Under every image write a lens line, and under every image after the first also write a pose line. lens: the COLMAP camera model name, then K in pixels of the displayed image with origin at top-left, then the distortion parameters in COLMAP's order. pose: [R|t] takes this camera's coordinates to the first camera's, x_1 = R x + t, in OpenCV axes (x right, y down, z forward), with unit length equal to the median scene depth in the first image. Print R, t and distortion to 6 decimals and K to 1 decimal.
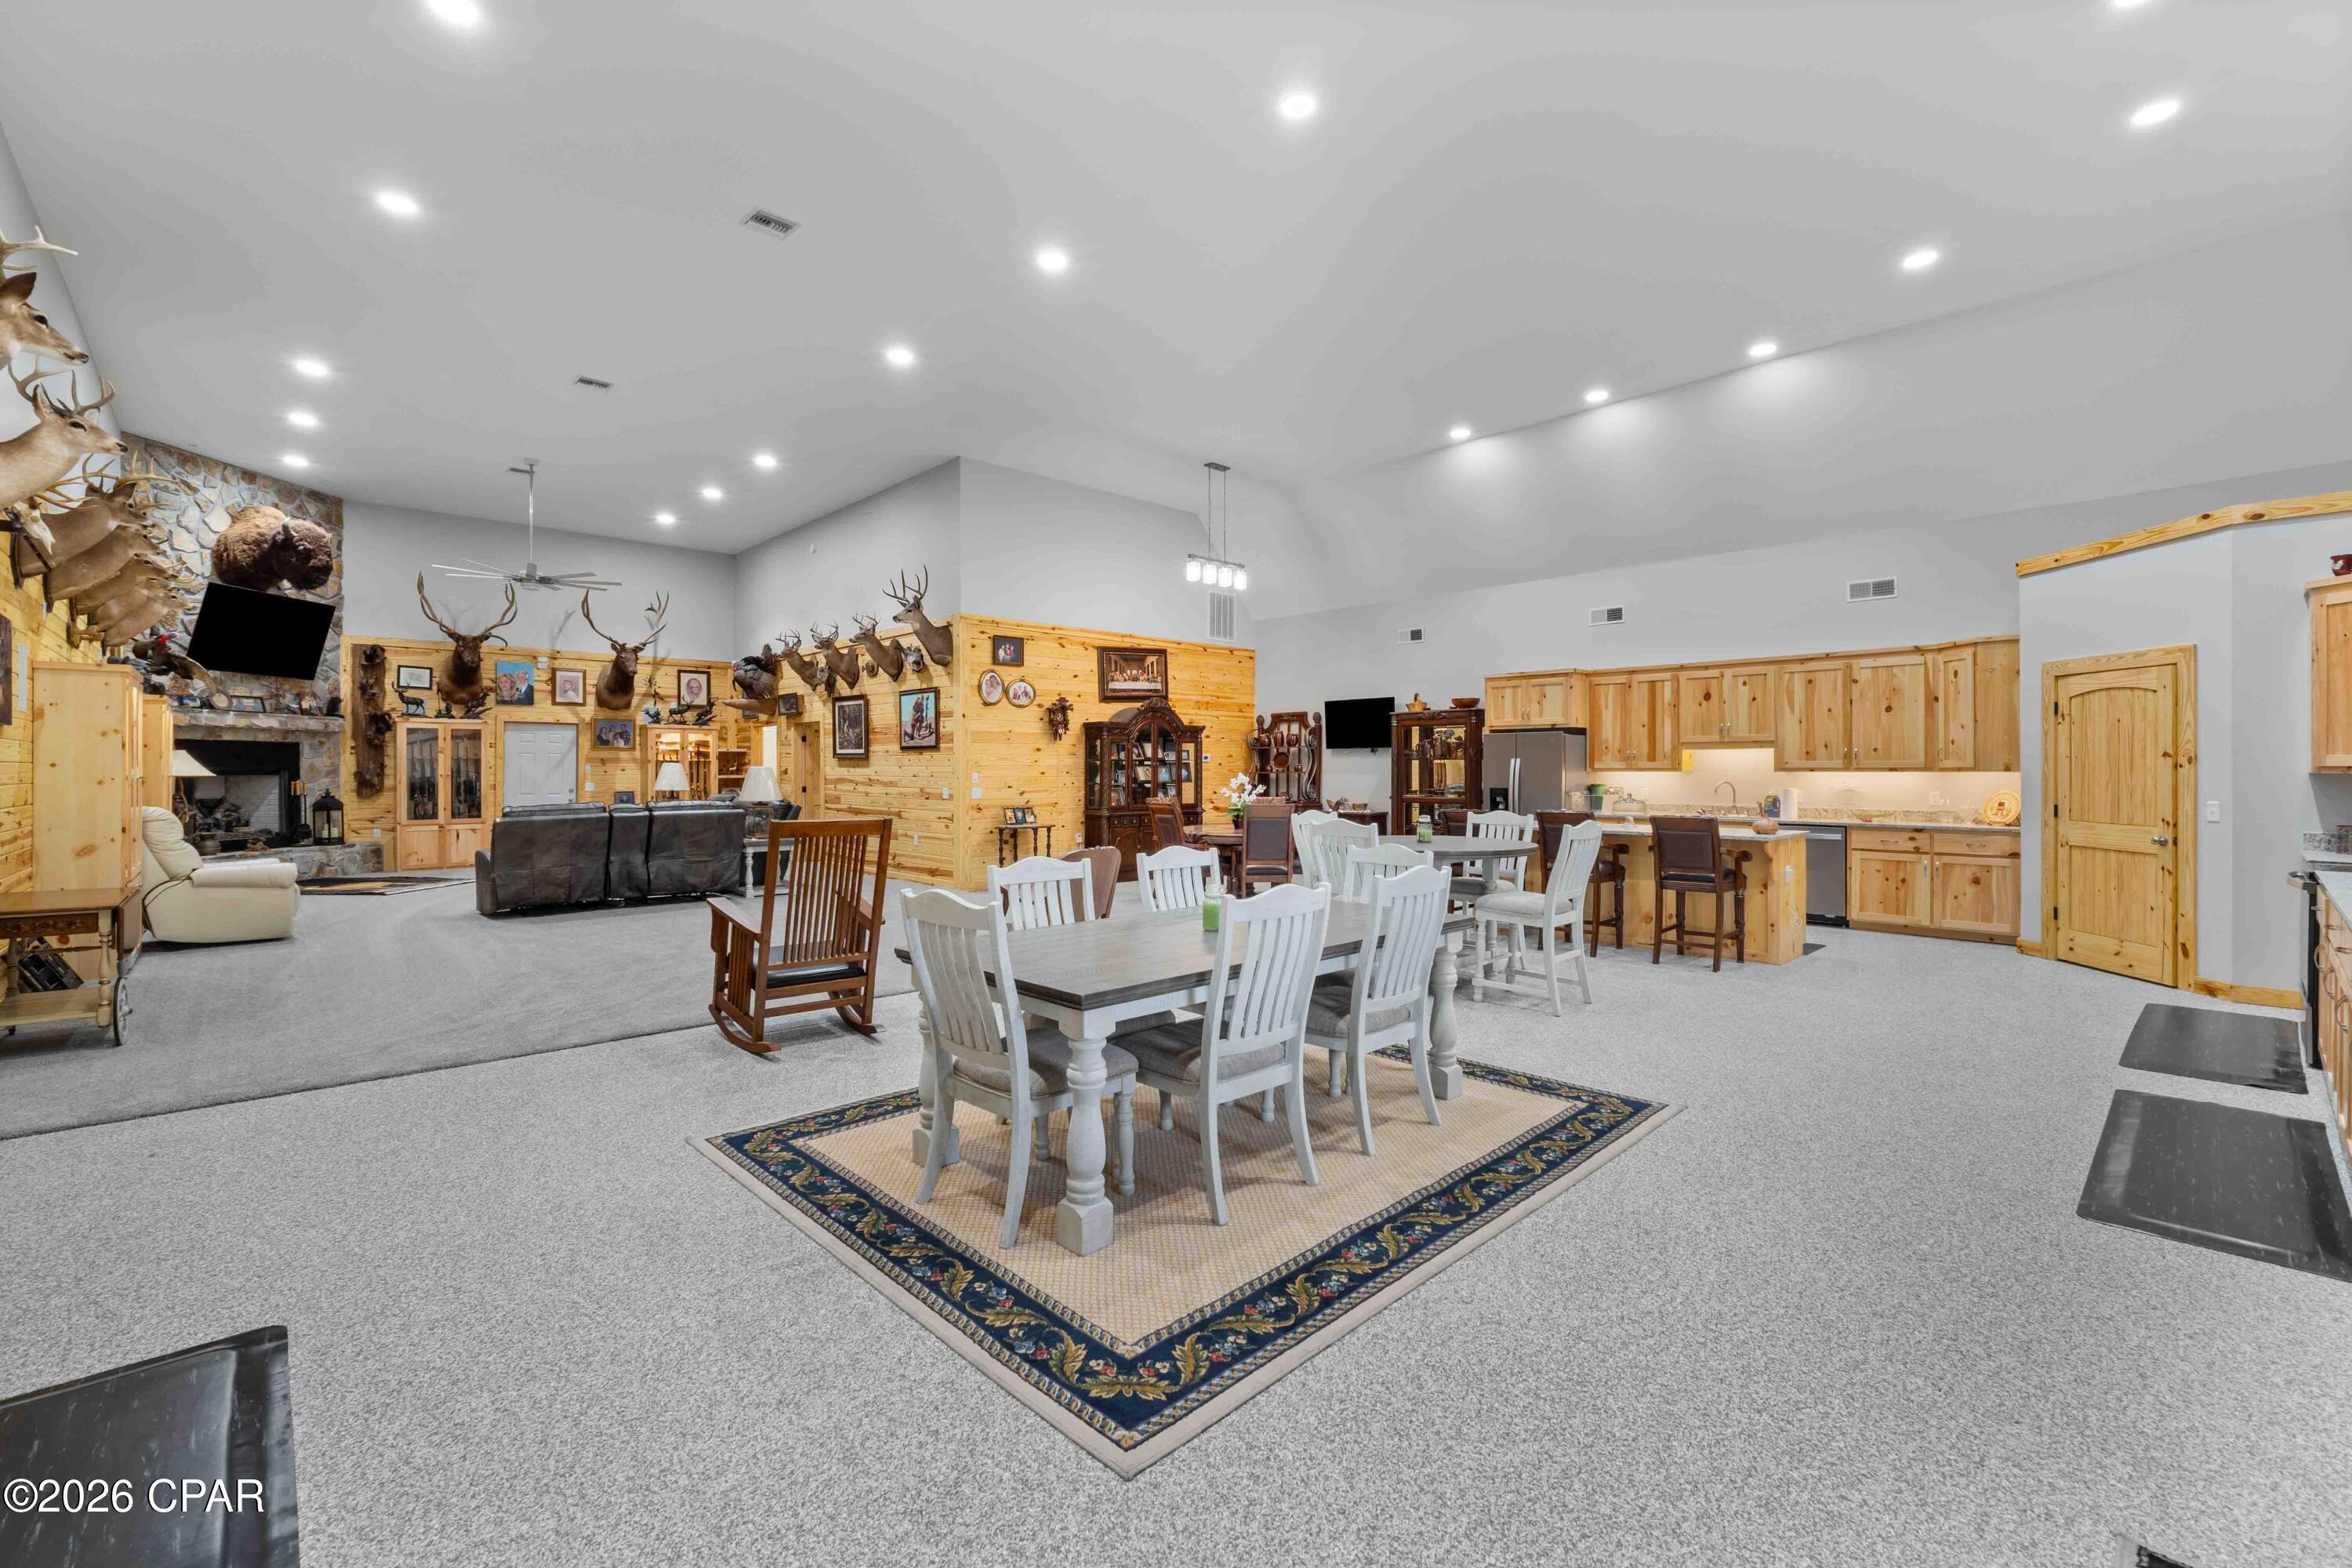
lens RADIAL K [[989.9, 0, 1177.4], [0, 989.9, 774.1], [0, 0, 1]] dist [-0.011102, 0.000187]
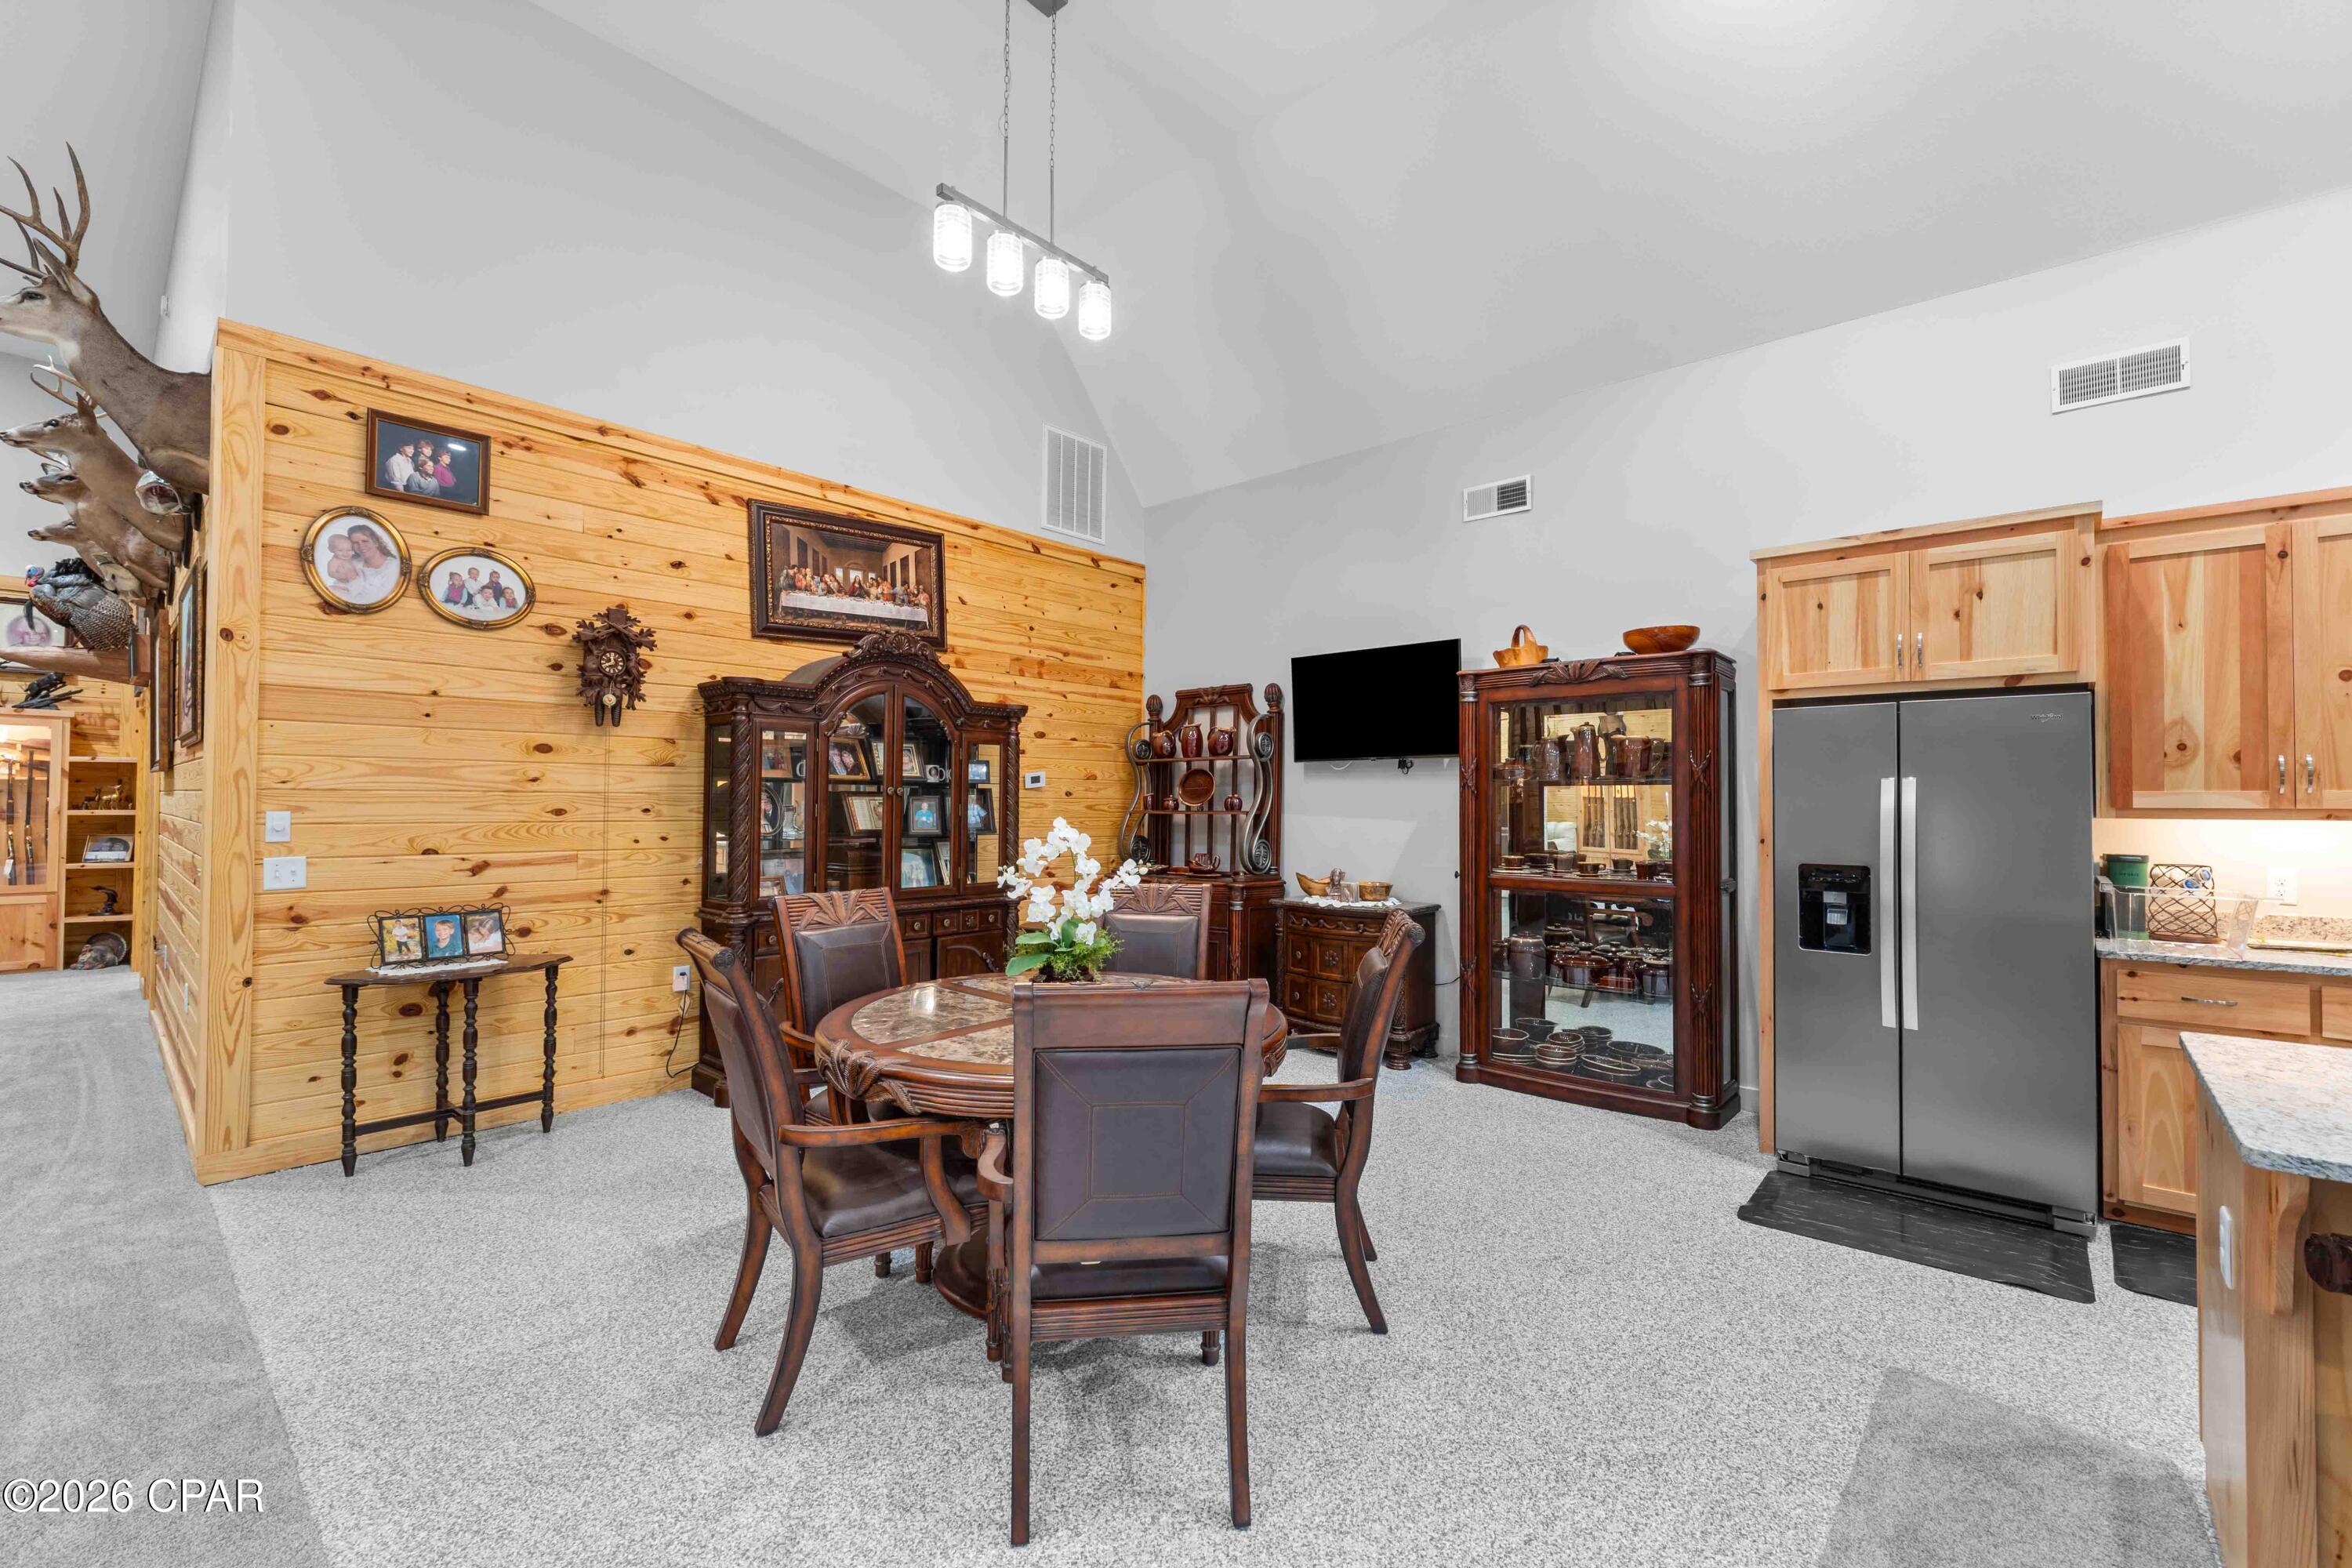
lens RADIAL K [[989.9, 0, 1177.4], [0, 989.9, 782.4], [0, 0, 1]] dist [-0.011102, 0.000187]
pose [[0.995997, 0.007991, 0.089024, 0.060828], [-0.005655, 0.999634, -0.026461, -0.003572], [-0.089203, 0.025851, 0.995678, 0.601111]]
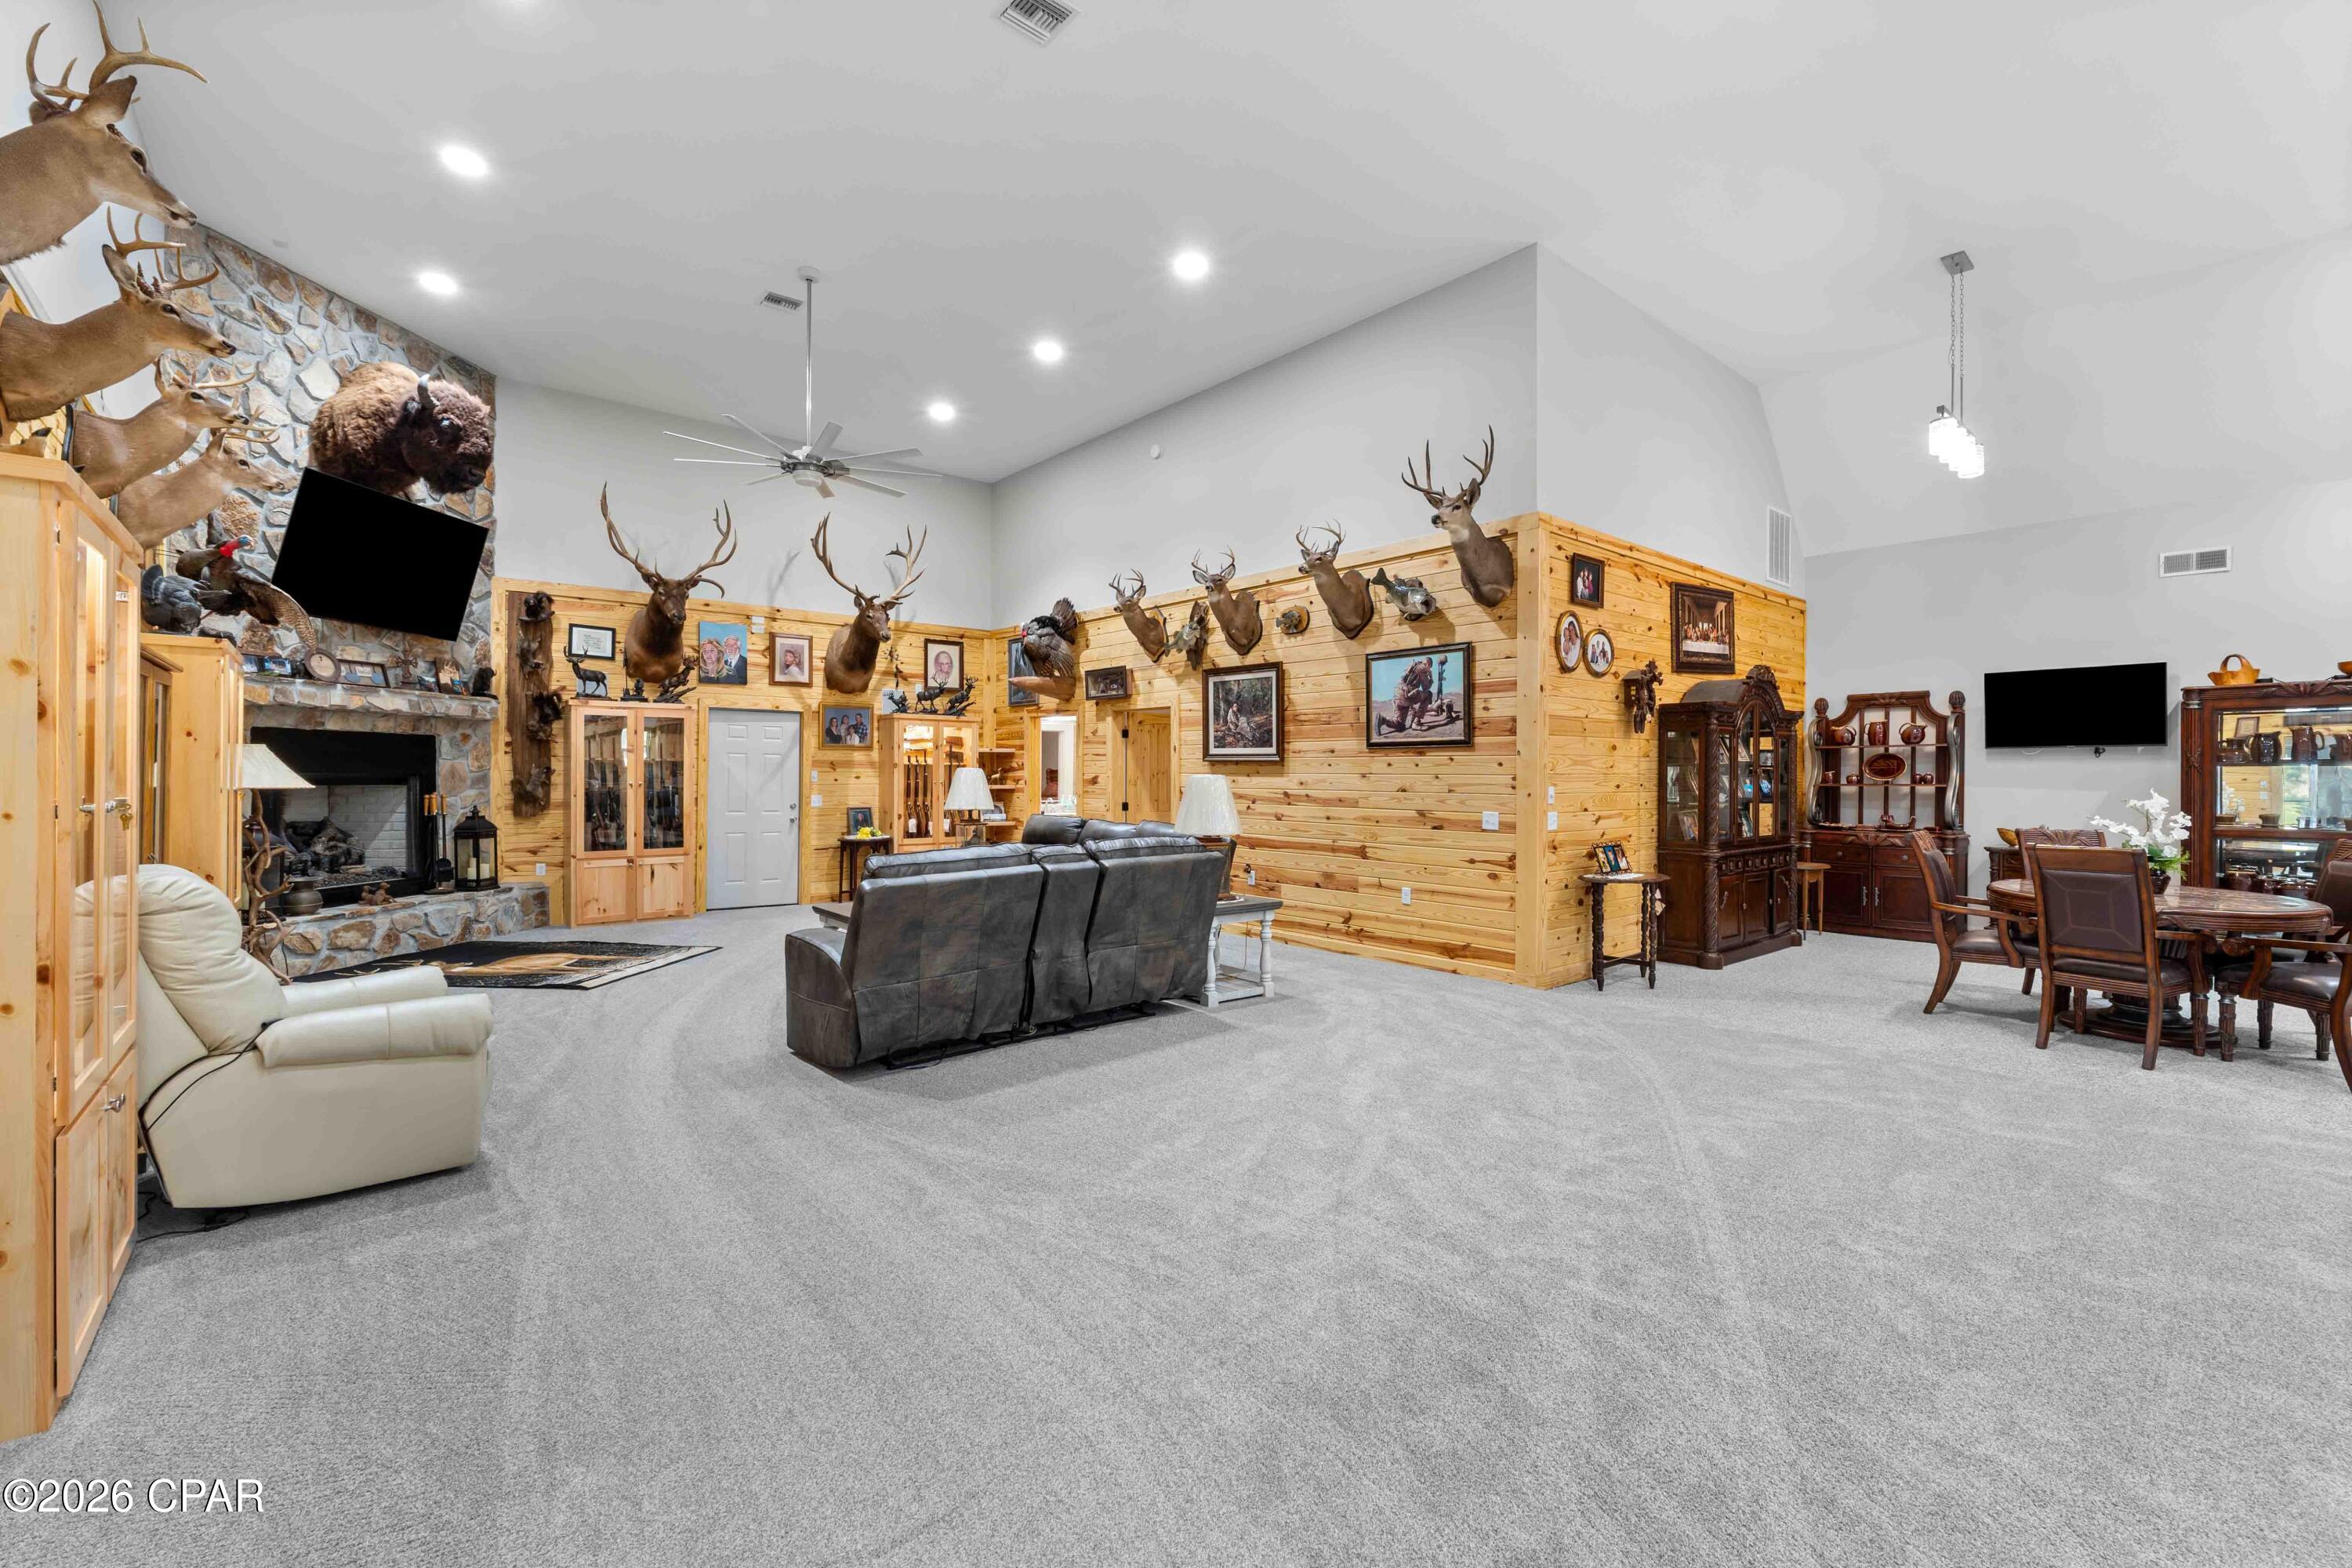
lens RADIAL K [[989.9, 0, 1172.5], [0, 989.9, 781.2], [0, 0, 1]] dist [-0.011102, 0.000187]
pose [[0.998312, 0.003323, -0.057981, -0.366870], [-0.003222, 0.999993, 0.001834, -0.004327], [0.057986, -0.001644, 0.998316, 0.373459]]
